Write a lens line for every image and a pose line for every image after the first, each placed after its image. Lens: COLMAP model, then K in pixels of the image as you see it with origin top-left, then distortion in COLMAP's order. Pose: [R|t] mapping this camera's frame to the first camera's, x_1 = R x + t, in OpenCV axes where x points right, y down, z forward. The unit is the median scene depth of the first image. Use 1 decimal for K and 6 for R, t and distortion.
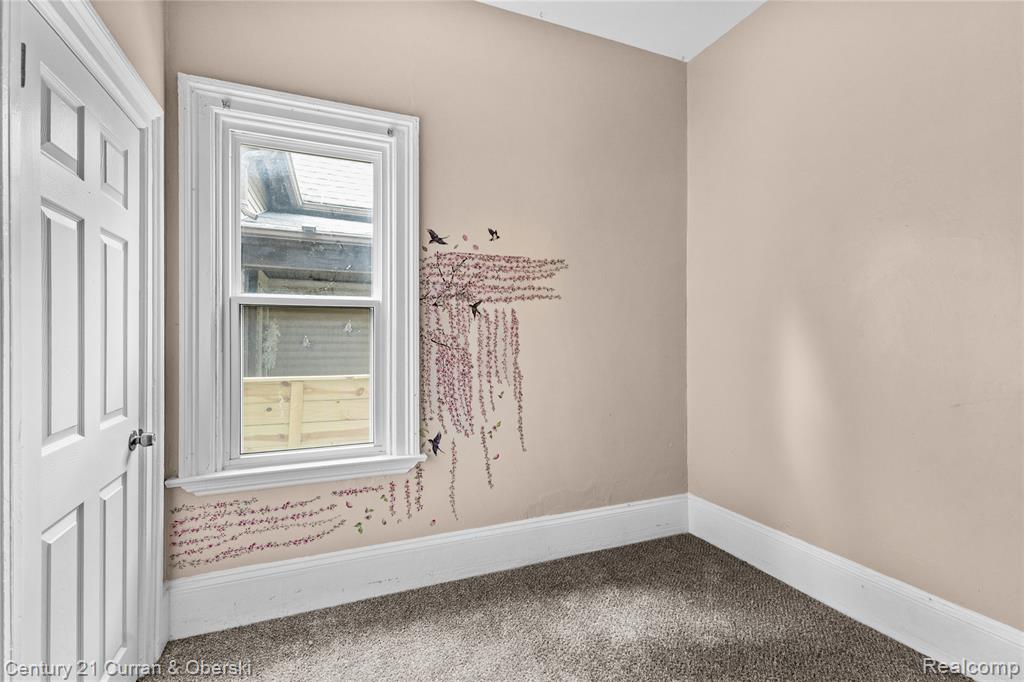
lens RADIAL K [[455.2, 0, 513.8], [0, 455.2, 340.0], [0, 0, 1]] dist [0.012681, -0.003812]
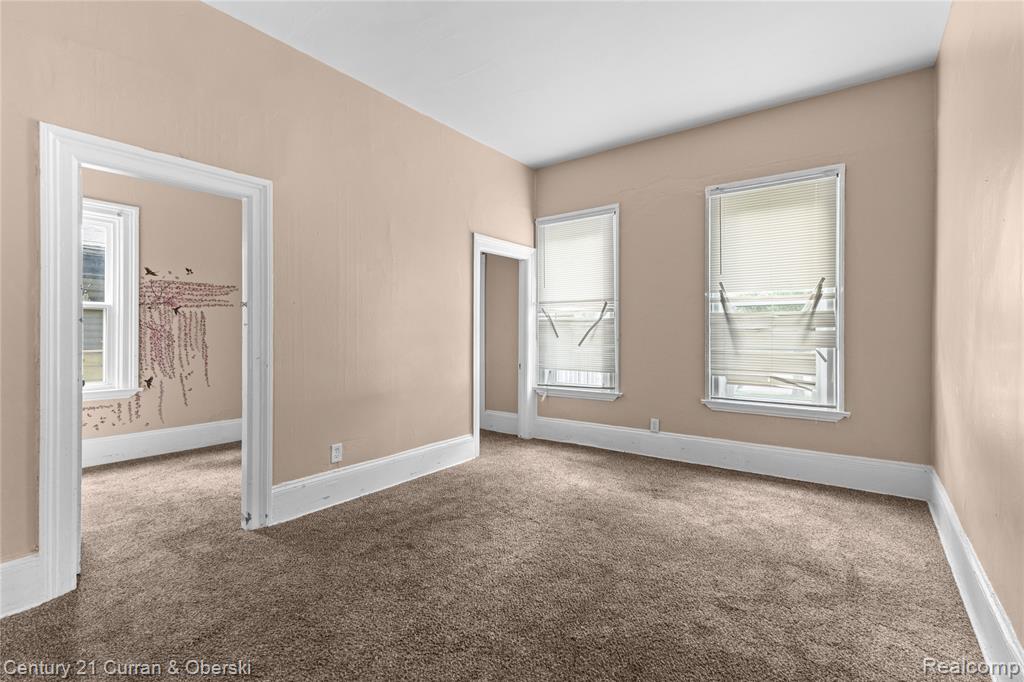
lens RADIAL K [[455.2, 0, 510.4], [0, 455.2, 337.5], [0, 0, 1]] dist [0.012681, -0.003812]
pose [[0.887290, 0.011353, 0.461073, 0.268969], [-0.021909, 0.999606, 0.017548, -0.021155], [-0.460692, -0.025672, 0.887189, -1.317538]]
